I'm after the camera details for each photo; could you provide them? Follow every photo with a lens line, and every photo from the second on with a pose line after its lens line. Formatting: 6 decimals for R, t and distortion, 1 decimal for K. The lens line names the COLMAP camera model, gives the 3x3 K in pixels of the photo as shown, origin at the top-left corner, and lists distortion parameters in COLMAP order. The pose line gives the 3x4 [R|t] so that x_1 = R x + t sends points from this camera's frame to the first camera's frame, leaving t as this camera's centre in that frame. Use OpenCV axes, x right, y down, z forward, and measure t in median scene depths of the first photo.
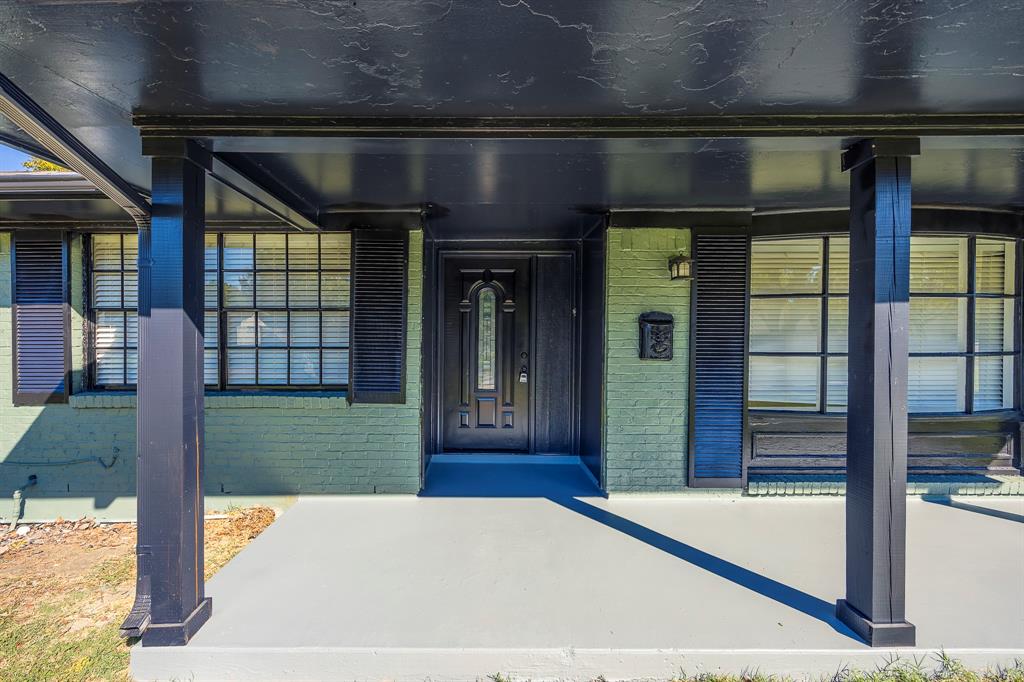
lens RADIAL K [[404.2, 0, 512.0], [0, 404.2, 341.0], [0, 0, 1]] dist [0.003238, 0.000005]
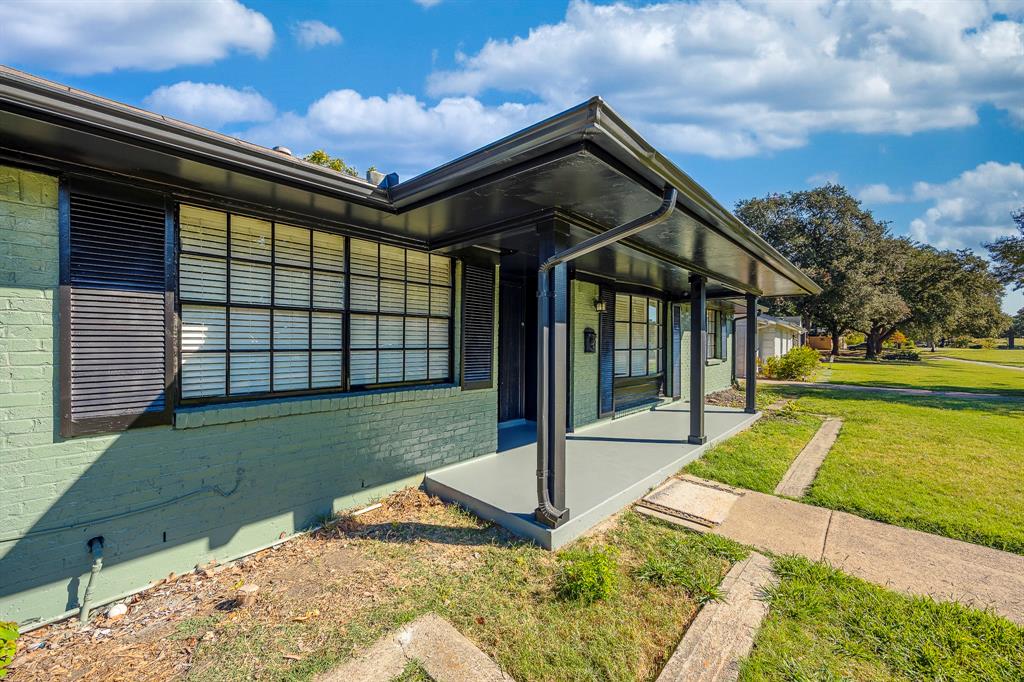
lens RADIAL K [[399.3, 0, 512.0], [0, 399.3, 341.0], [0, 0, 1]] dist [0.002023, 0.000104]
pose [[0.675536, 0.005637, 0.737306, -1.198840], [-0.001461, 0.999979, -0.006307, 0.001257], [-0.737326, 0.003183, 0.675530, 0.018605]]
